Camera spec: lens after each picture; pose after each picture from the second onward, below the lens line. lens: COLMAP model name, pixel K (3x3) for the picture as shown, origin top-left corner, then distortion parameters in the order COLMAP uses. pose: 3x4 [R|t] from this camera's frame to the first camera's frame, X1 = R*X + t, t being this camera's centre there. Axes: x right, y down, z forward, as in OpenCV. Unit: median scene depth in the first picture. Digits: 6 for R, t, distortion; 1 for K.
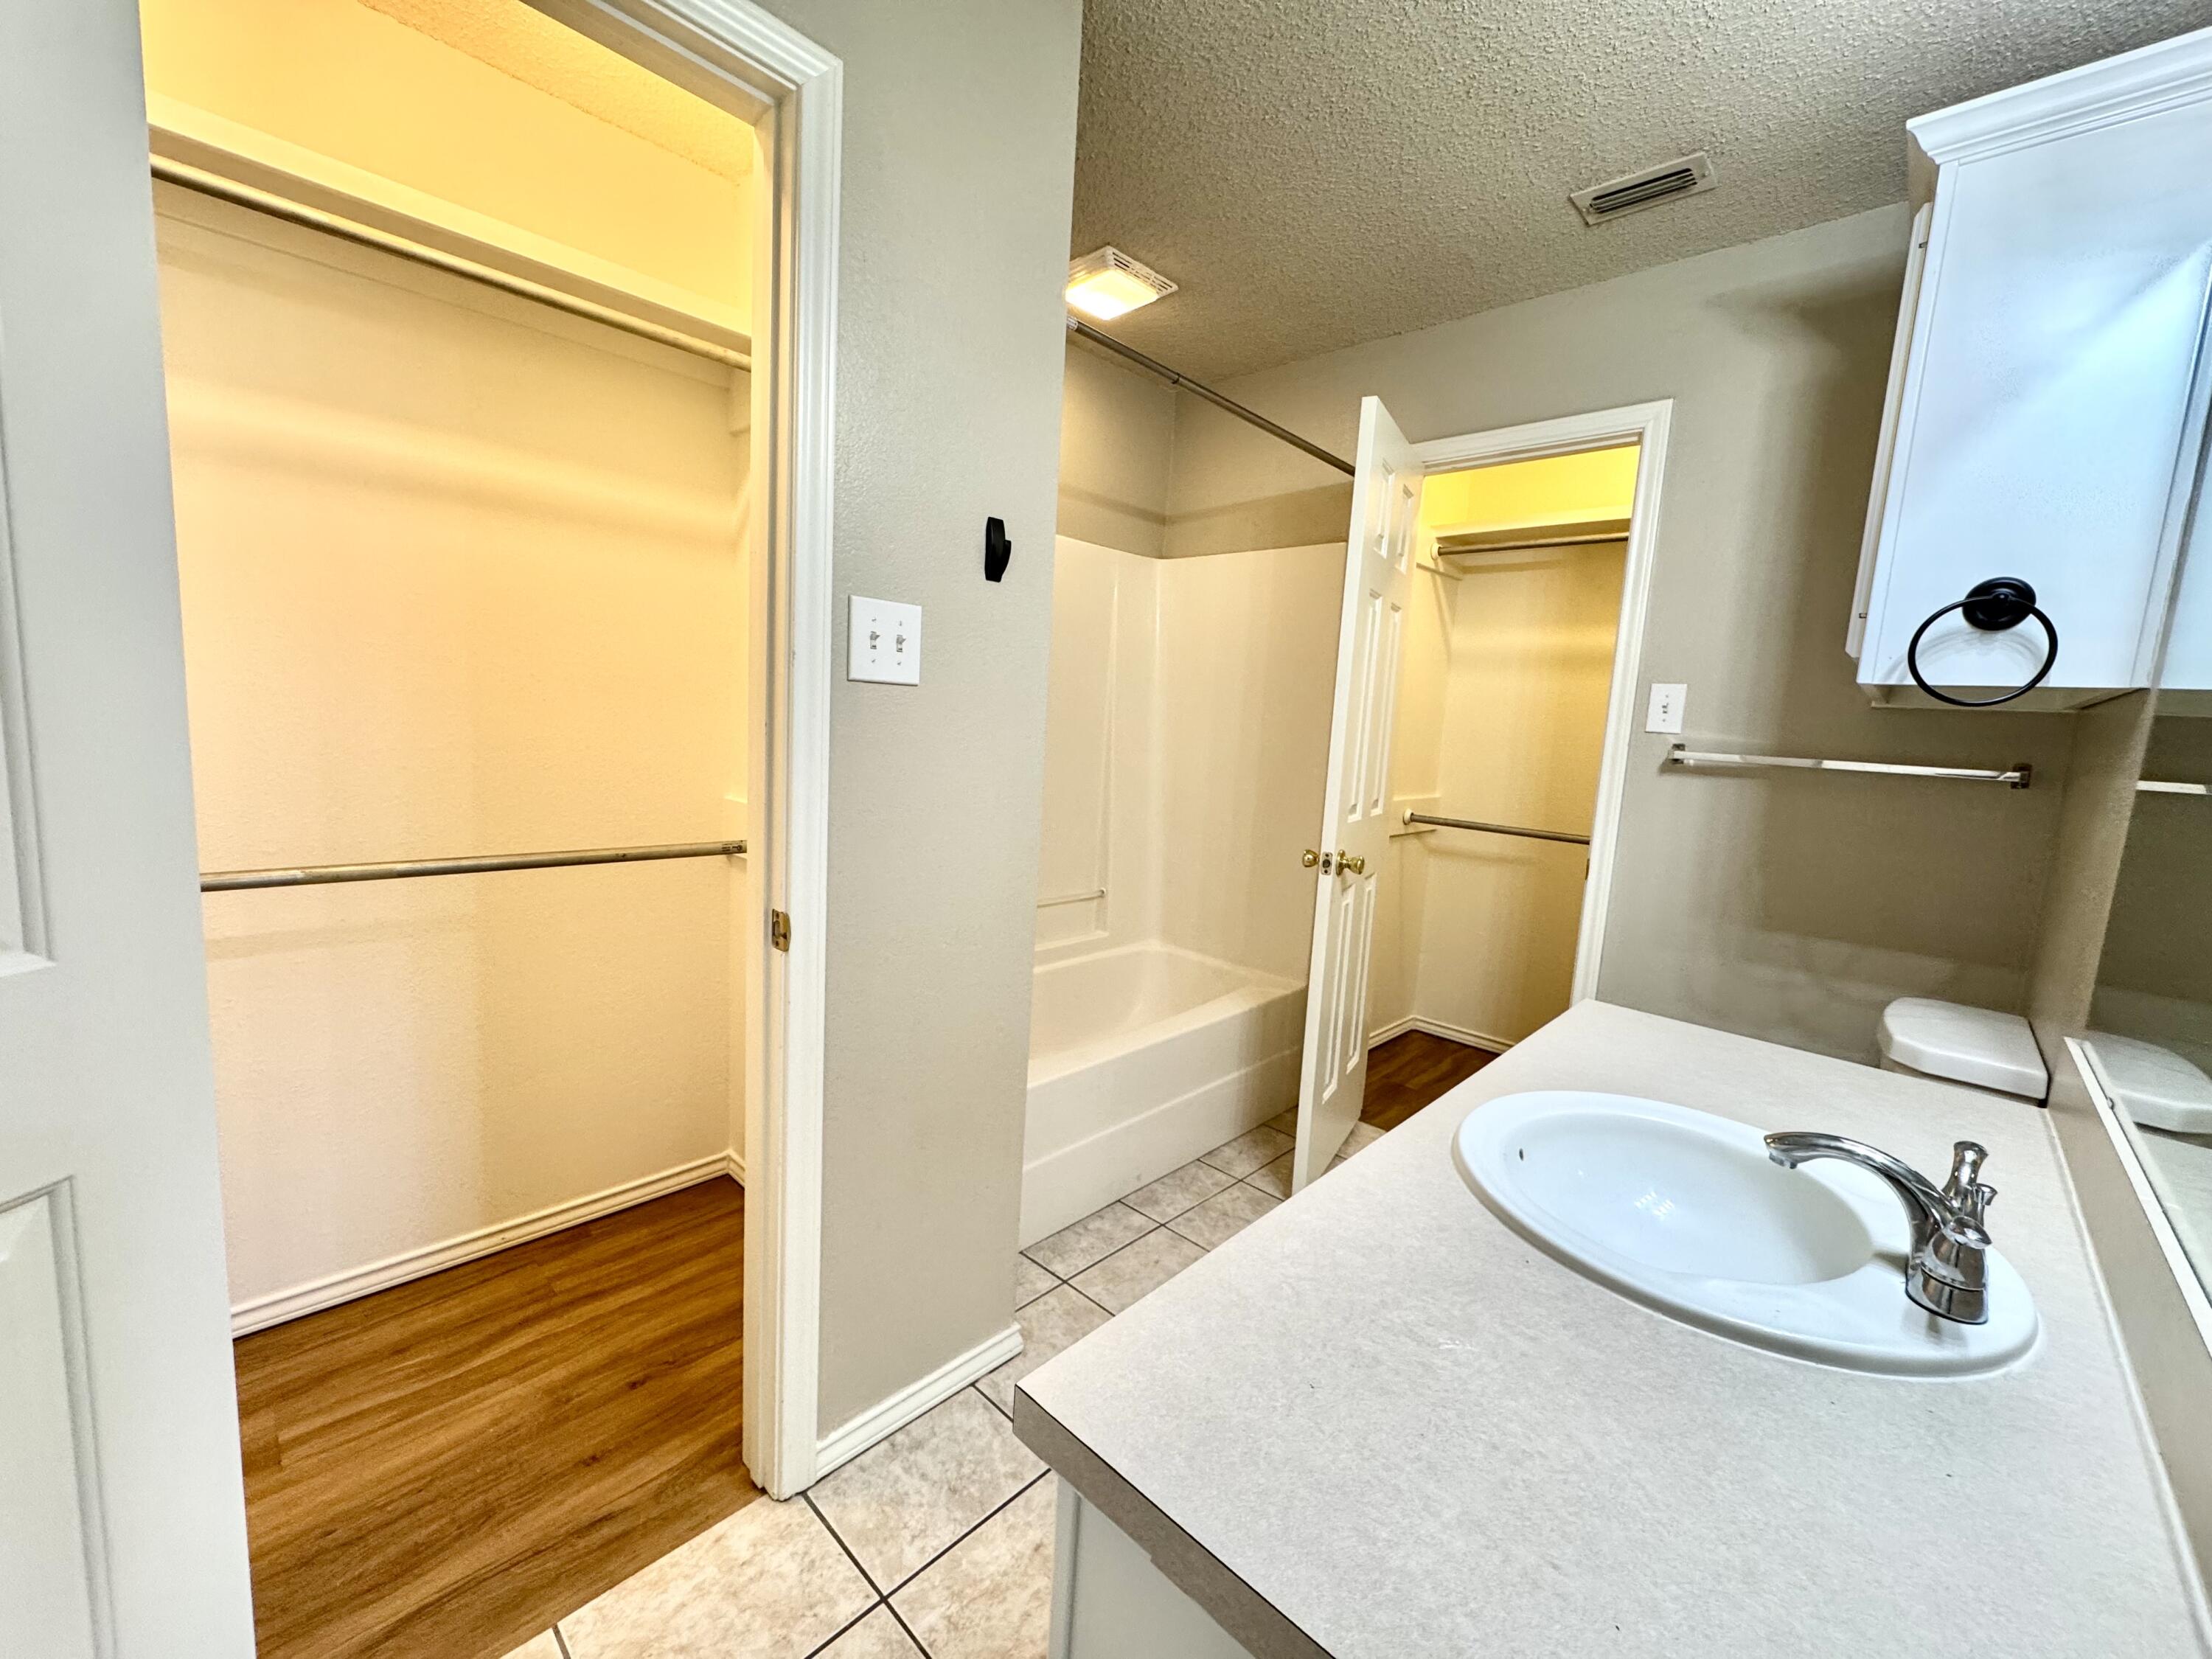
lens RADIAL K [[878.7, 0, 1107.4], [0, 878.7, 827.8], [0, 0, 1]] dist [-0.002854, 0.000181]
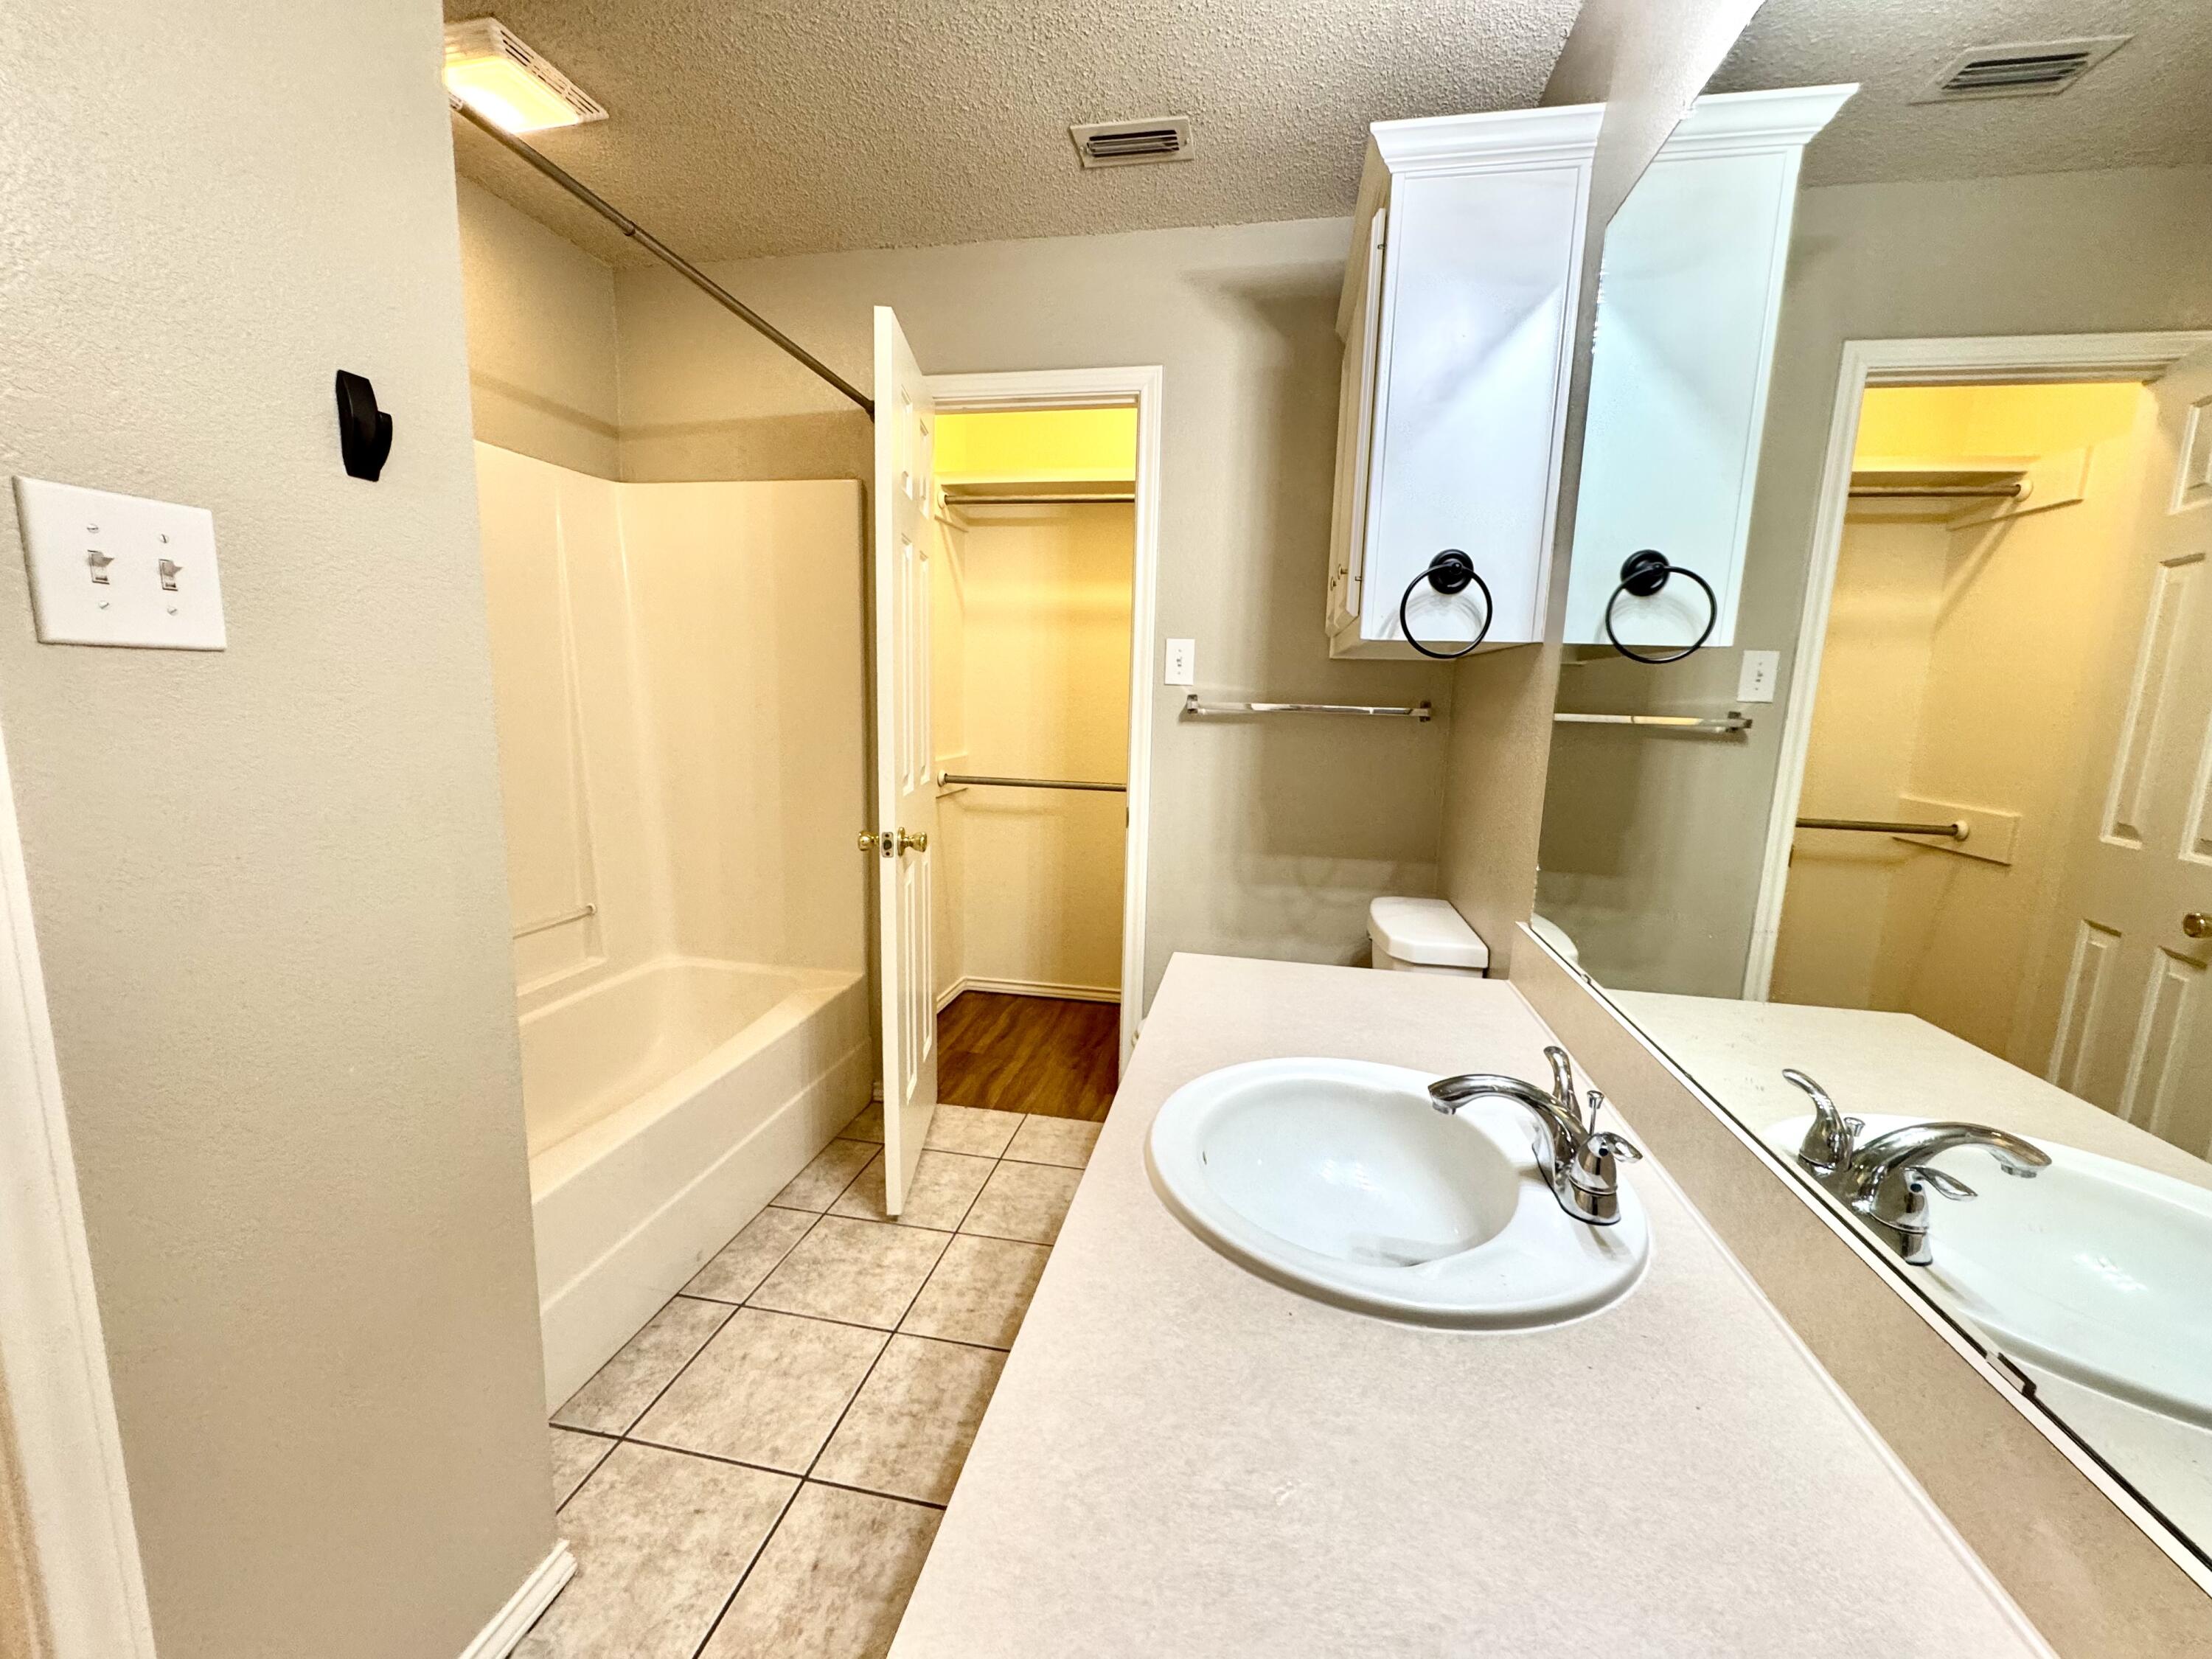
lens RADIAL K [[878.7, 0, 1107.4], [0, 878.7, 827.8], [0, 0, 1]] dist [-0.002854, 0.000181]
pose [[0.843762, -0.116702, 0.523876, -0.026602], [0.090252, 0.993026, 0.075851, -0.023851], [-0.529075, -0.016719, 0.848410, 0.129319]]
